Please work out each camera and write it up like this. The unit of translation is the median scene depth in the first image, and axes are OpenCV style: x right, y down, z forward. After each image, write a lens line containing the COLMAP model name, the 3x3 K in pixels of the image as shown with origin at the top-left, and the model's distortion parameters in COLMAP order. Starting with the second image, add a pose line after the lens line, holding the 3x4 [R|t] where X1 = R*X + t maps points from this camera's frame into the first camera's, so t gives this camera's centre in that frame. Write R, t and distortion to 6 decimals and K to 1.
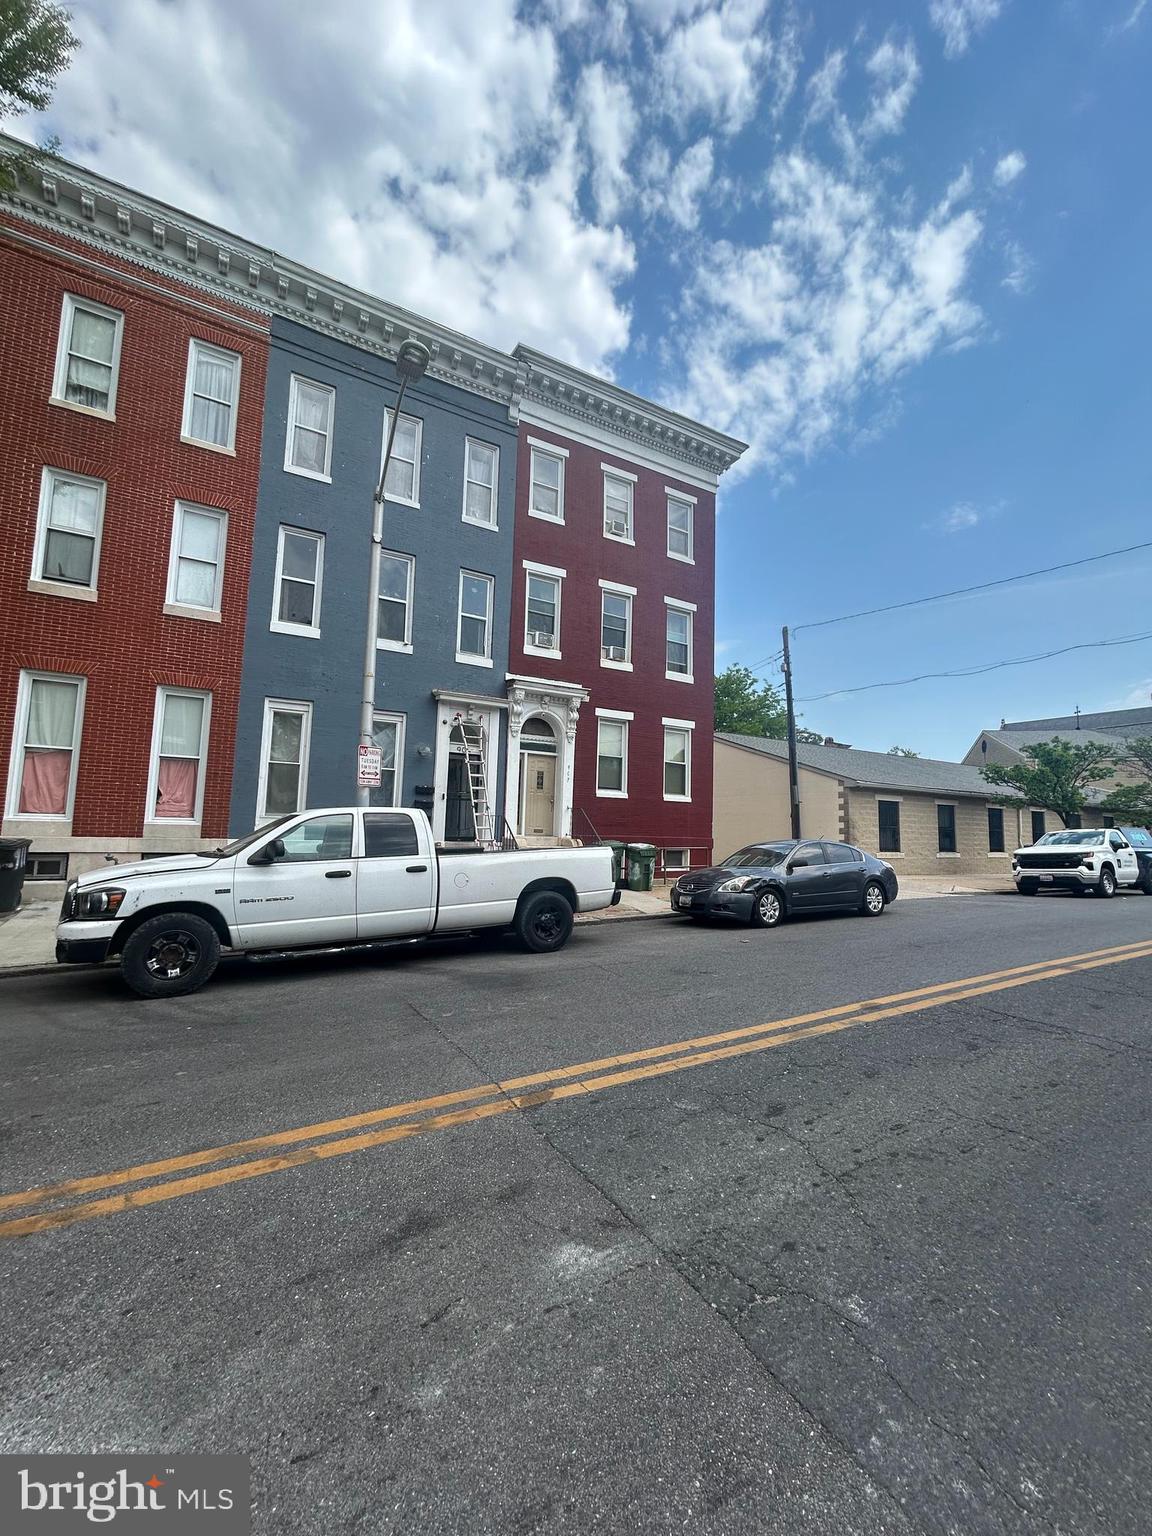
lens RADIAL K [[617.5, 0, 579.1], [0, 617.5, 768.5], [0, 0, 1]] dist [-0.002147, 0.001321]
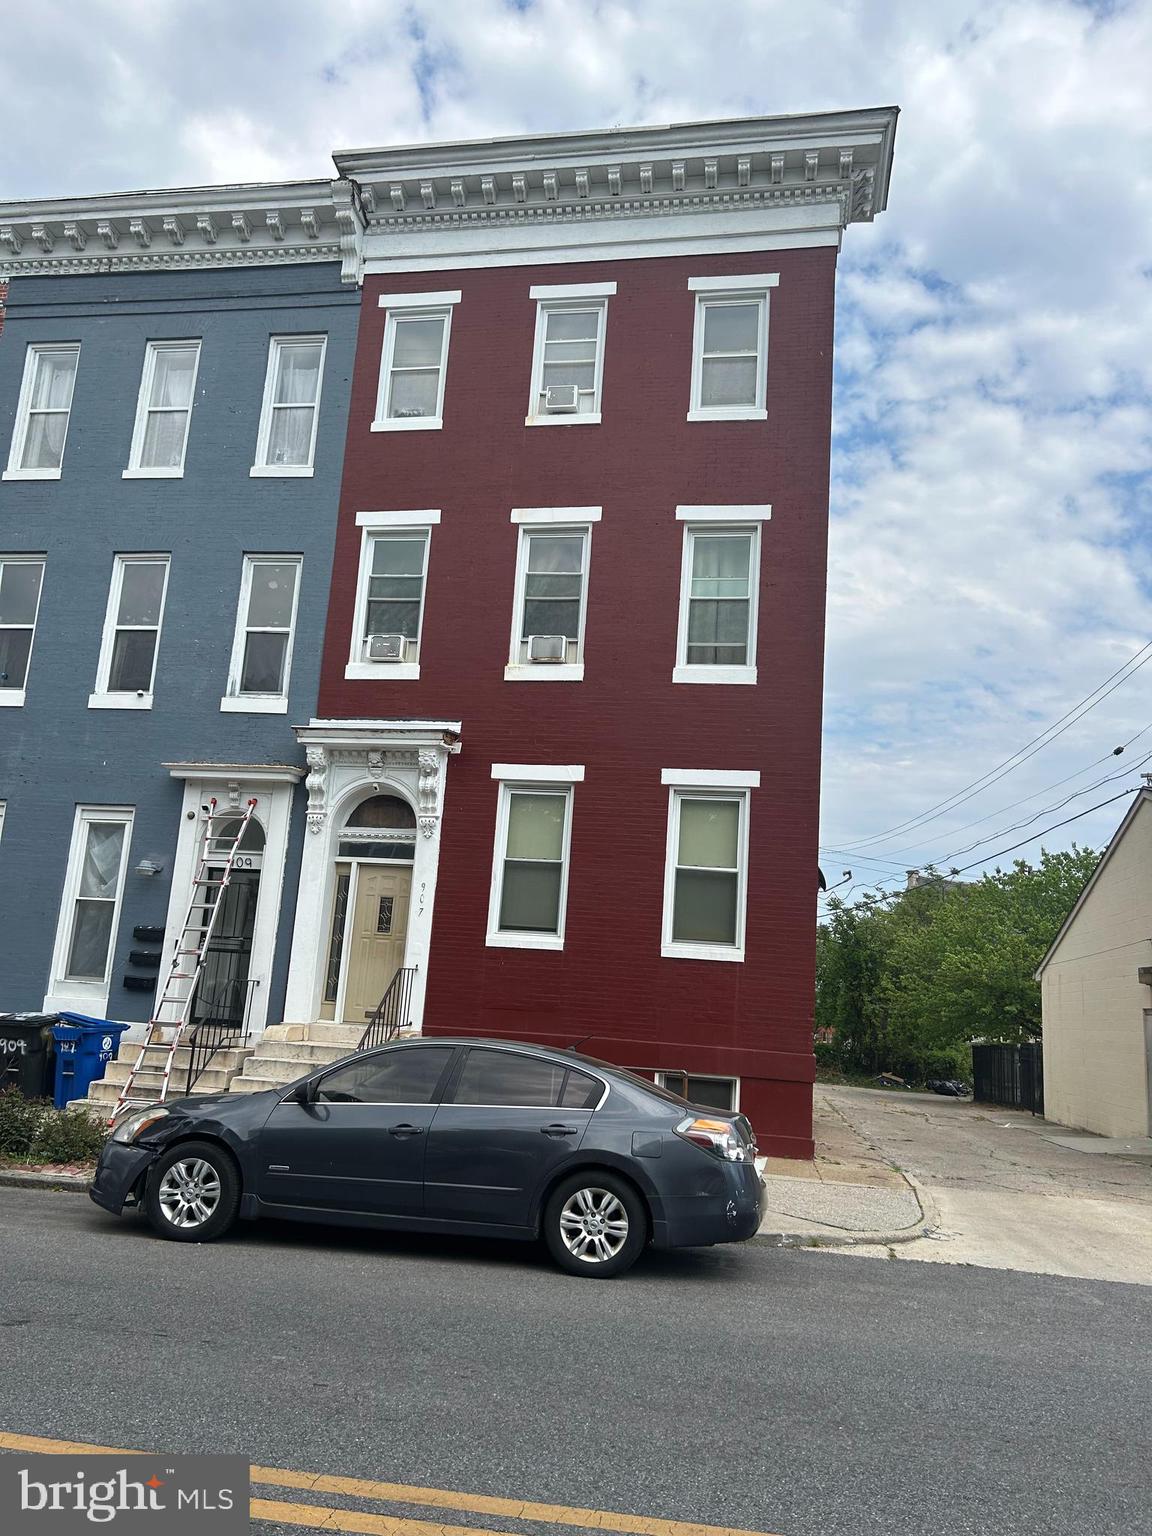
lens RADIAL K [[1151.2, 0, 560.3], [0, 1151.2, 772.7], [0, 0, 1]] dist [0.078963, -0.098757]
pose [[0.761659, -0.103480, -0.639662, 0.730256], [0.017325, 0.990065, -0.139536, 0.042360], [0.647746, 0.095197, 0.755885, 0.380065]]
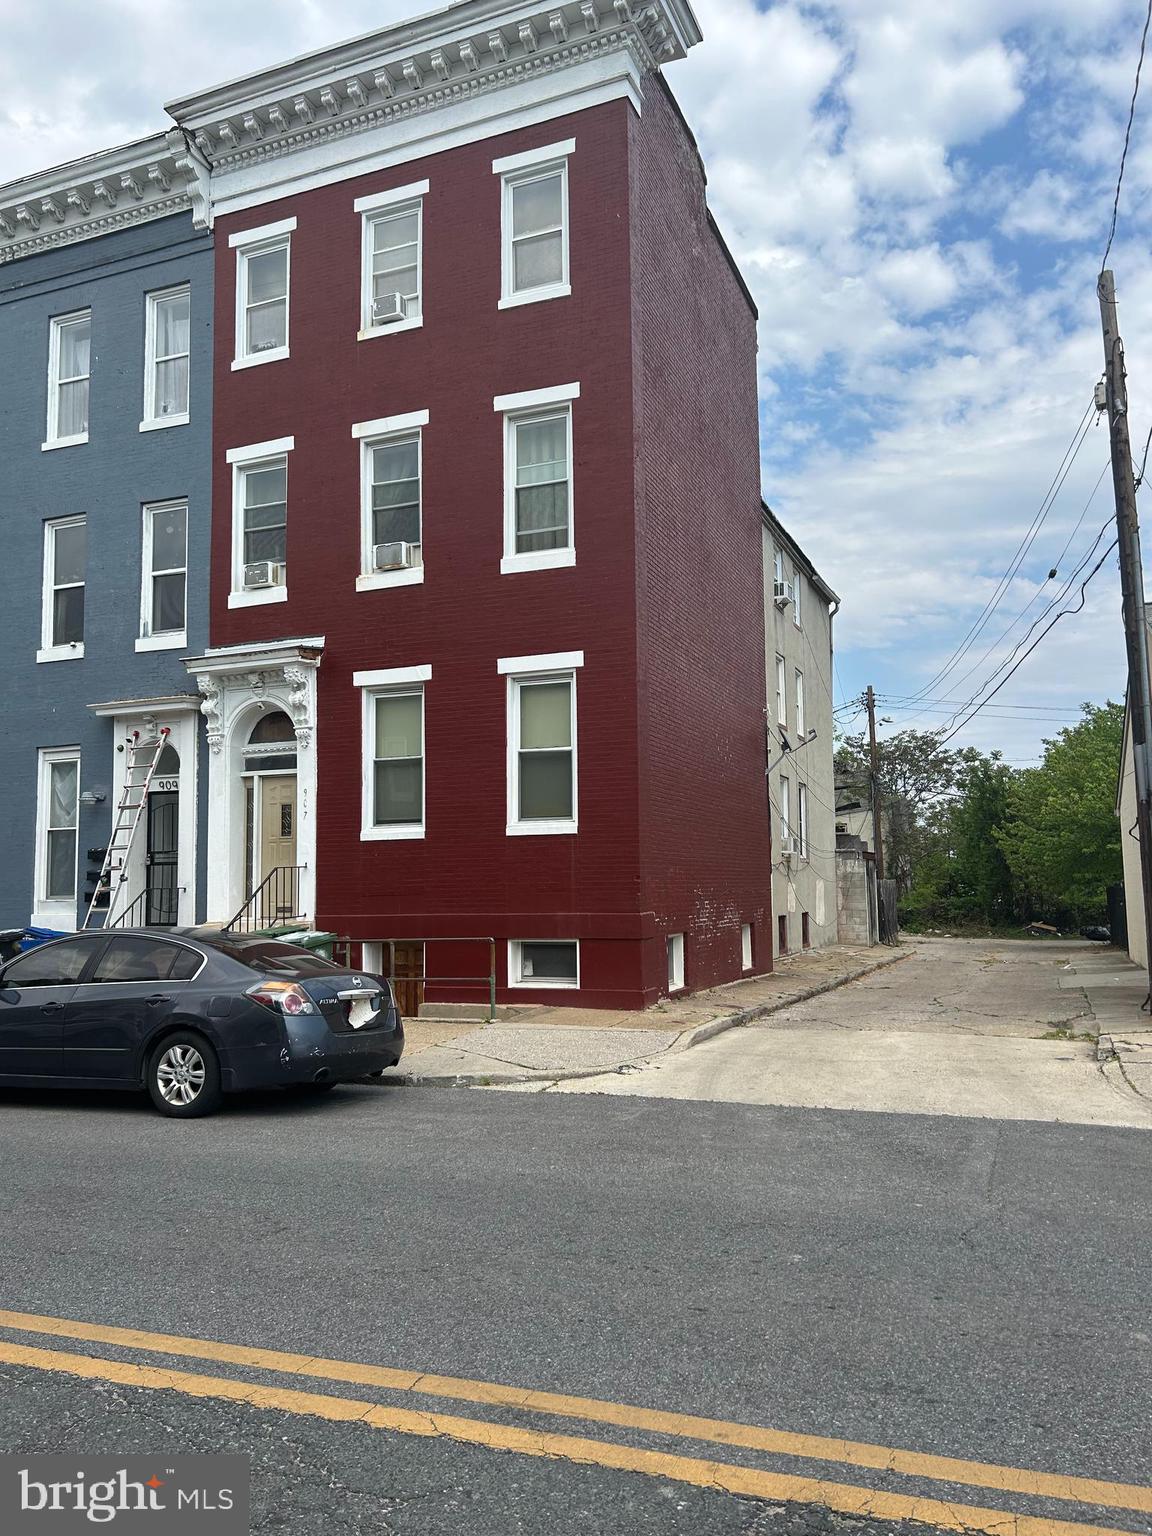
lens RADIAL K [[1153.5, 0, 577.8], [0, 1153.5, 773.2], [0, 0, 1]] dist [0.064710, -0.070519]
pose [[0.607220, -0.110727, -0.786781, 1.014697], [0.109697, 0.992442, -0.055009, 0.069895], [0.786925, -0.052905, 0.614777, 0.600479]]
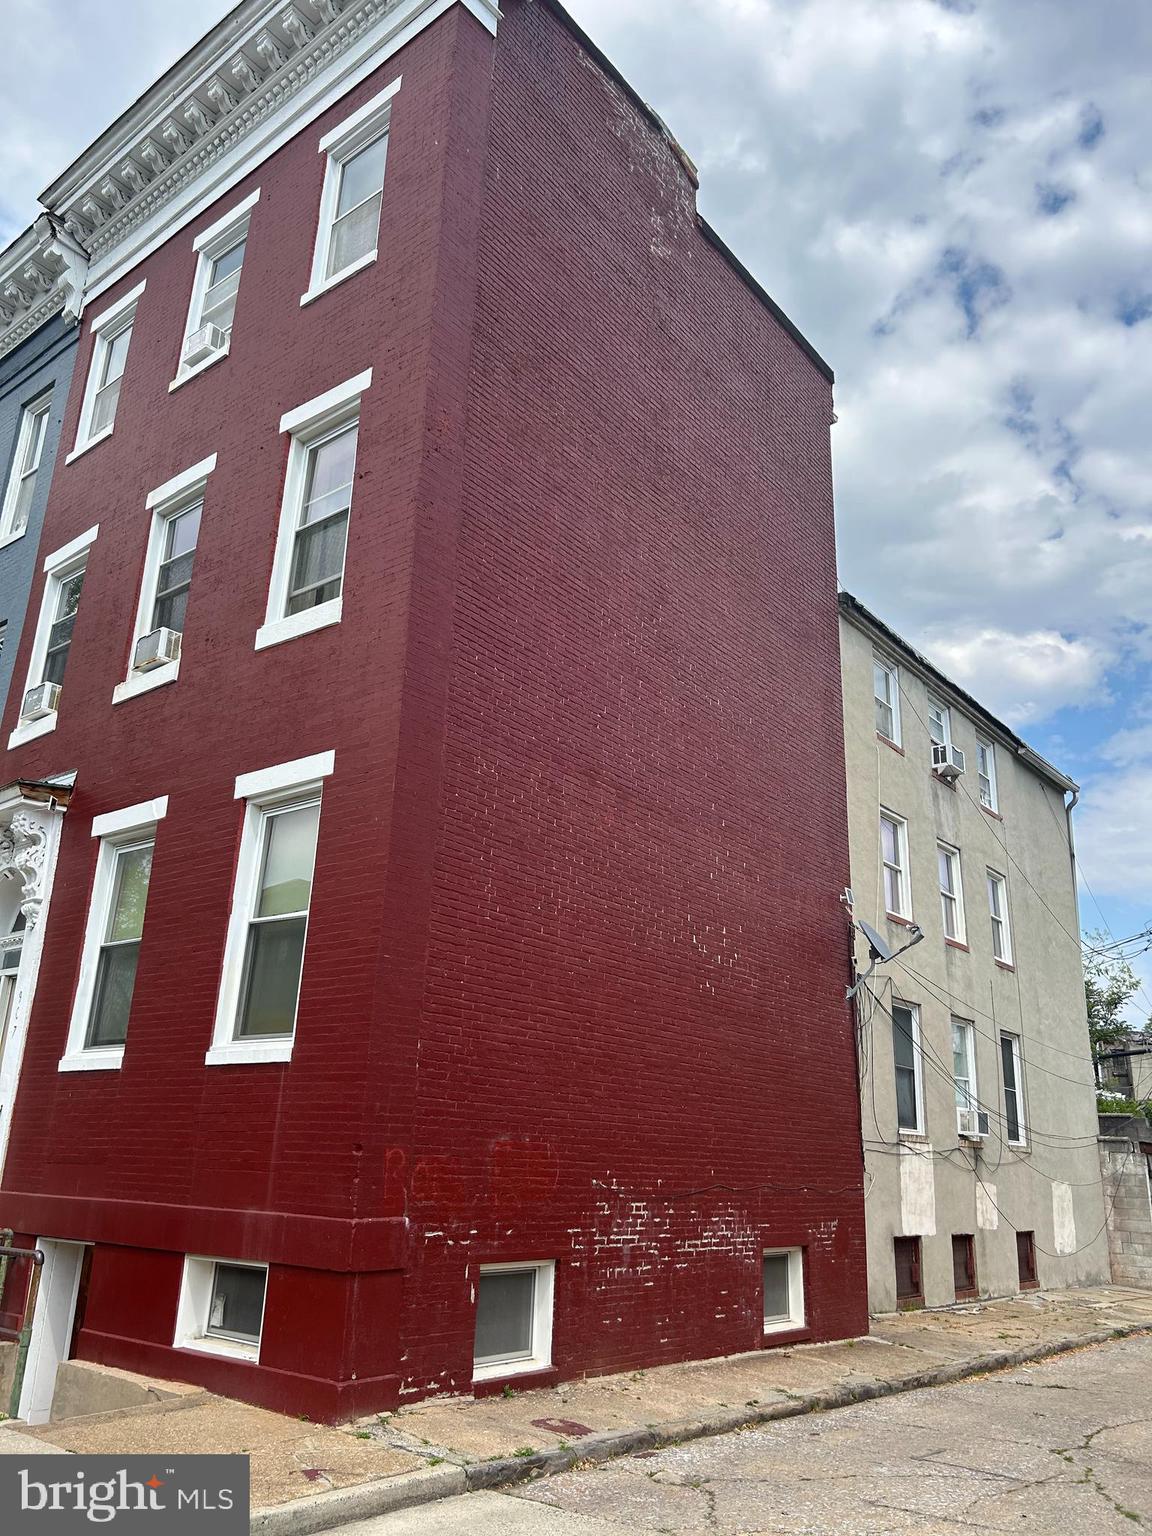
lens RADIAL K [[1151.7, 0, 573.0], [0, 1151.7, 776.1], [0, 0, 1]] dist [0.050507, -0.046871]
pose [[0.353357, -0.309185, -0.882918, 0.815413], [0.068906, 0.949842, -0.305043, 0.116824], [0.932947, 0.046951, 0.356938, 1.133503]]
